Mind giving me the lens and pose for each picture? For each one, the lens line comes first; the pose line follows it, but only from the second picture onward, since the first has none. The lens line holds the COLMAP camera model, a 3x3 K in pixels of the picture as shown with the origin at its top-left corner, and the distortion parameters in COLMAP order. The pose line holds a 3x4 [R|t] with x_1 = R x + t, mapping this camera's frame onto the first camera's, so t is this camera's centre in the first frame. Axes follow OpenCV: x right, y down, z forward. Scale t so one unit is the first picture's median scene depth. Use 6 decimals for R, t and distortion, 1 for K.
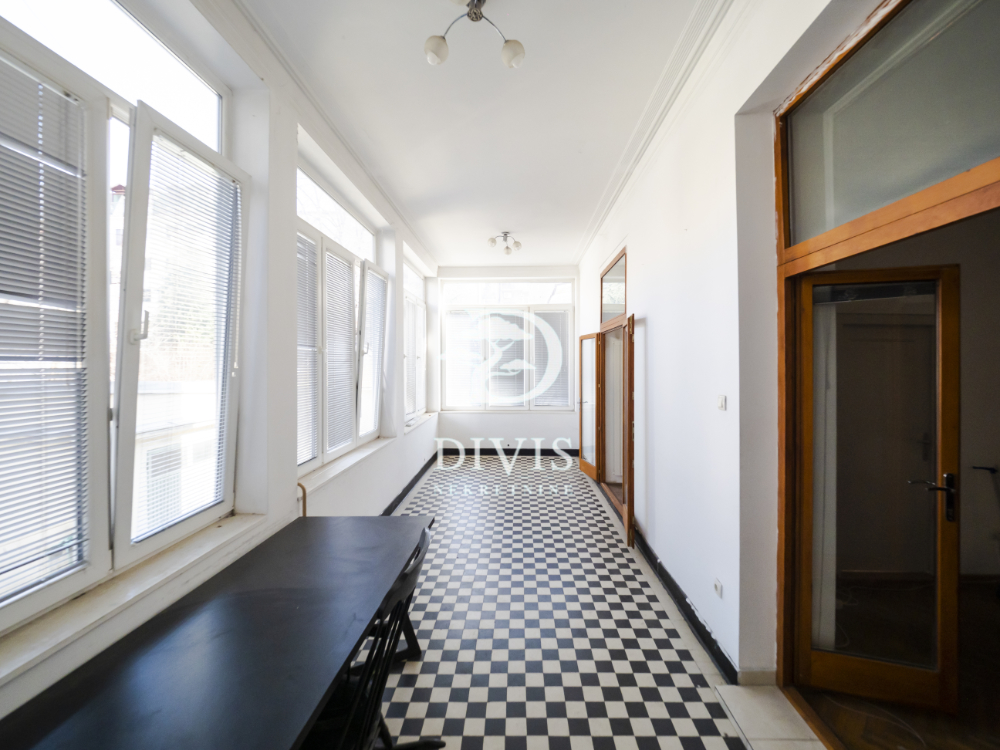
lens RADIAL K [[423.8, 0, 504.5], [0, 423.8, 365.3], [0, 0, 1]] dist [0.000995, -0.000481]
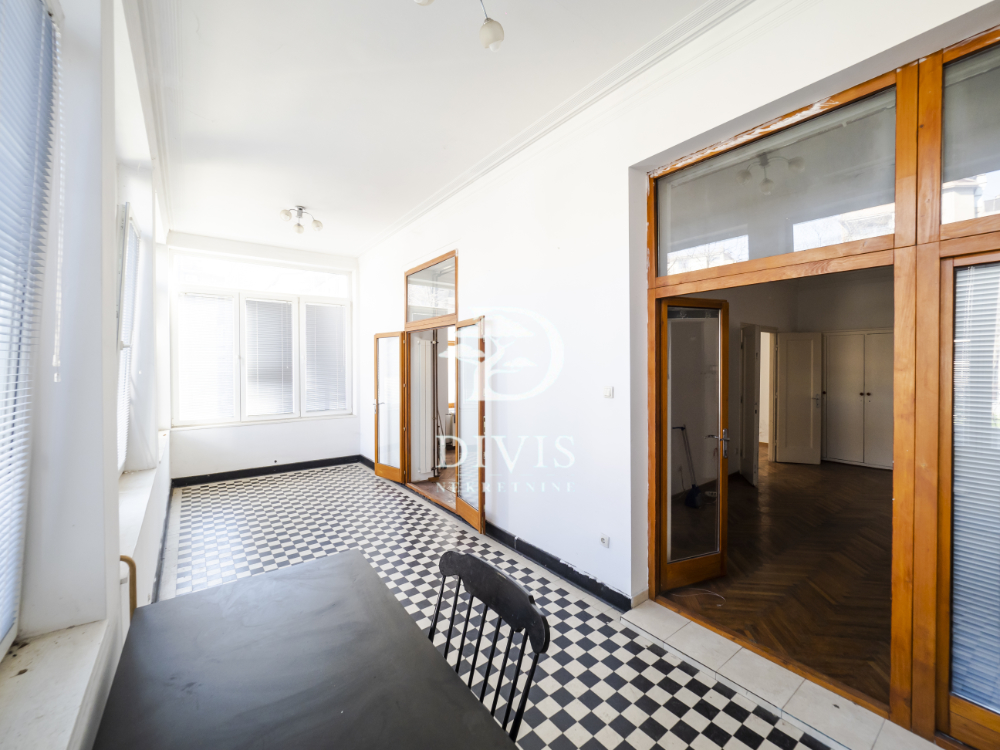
lens RADIAL K [[423.8, 0, 505.7], [0, 423.8, 368.4], [0, 0, 1]] dist [0.000995, -0.000481]
pose [[0.778952, -0.006307, 0.627052, -0.321211], [0.003474, 0.999977, 0.005741, 0.005586], [-0.627074, -0.002293, 0.778957, 0.134264]]
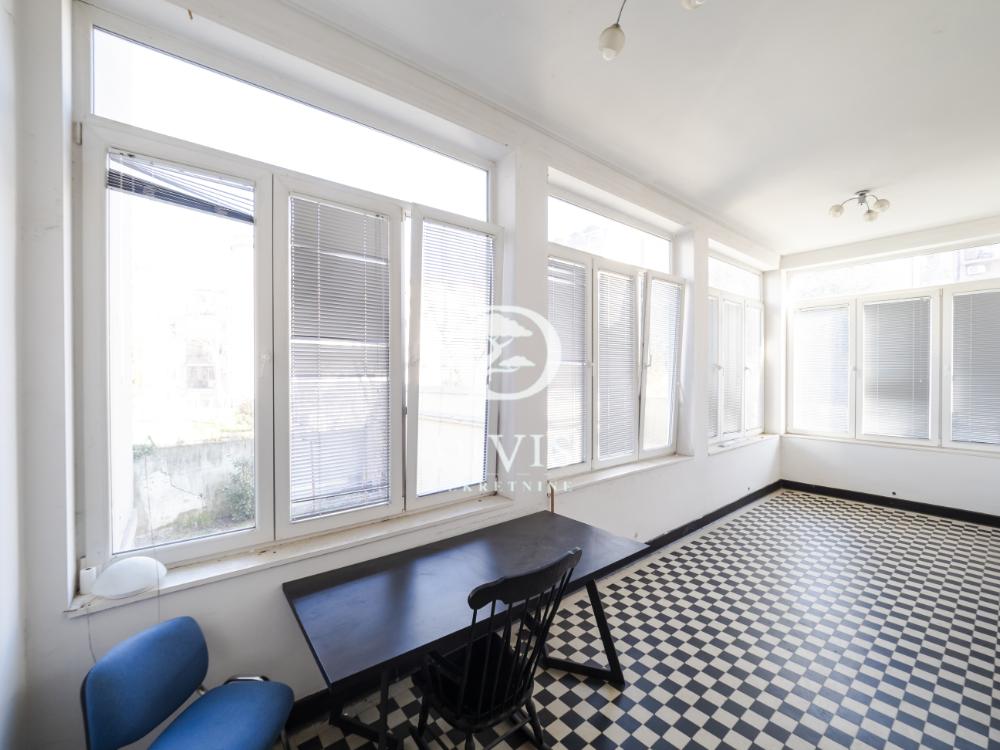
lens RADIAL K [[423.8, 0, 501.4], [0, 423.8, 378.9], [0, 0, 1]] dist [0.000995, -0.000481]
pose [[0.653866, 0.009414, -0.756551, 0.224805], [-0.002347, 0.999943, 0.010413, -0.008330], [0.756606, -0.005033, 0.653851, 0.117474]]
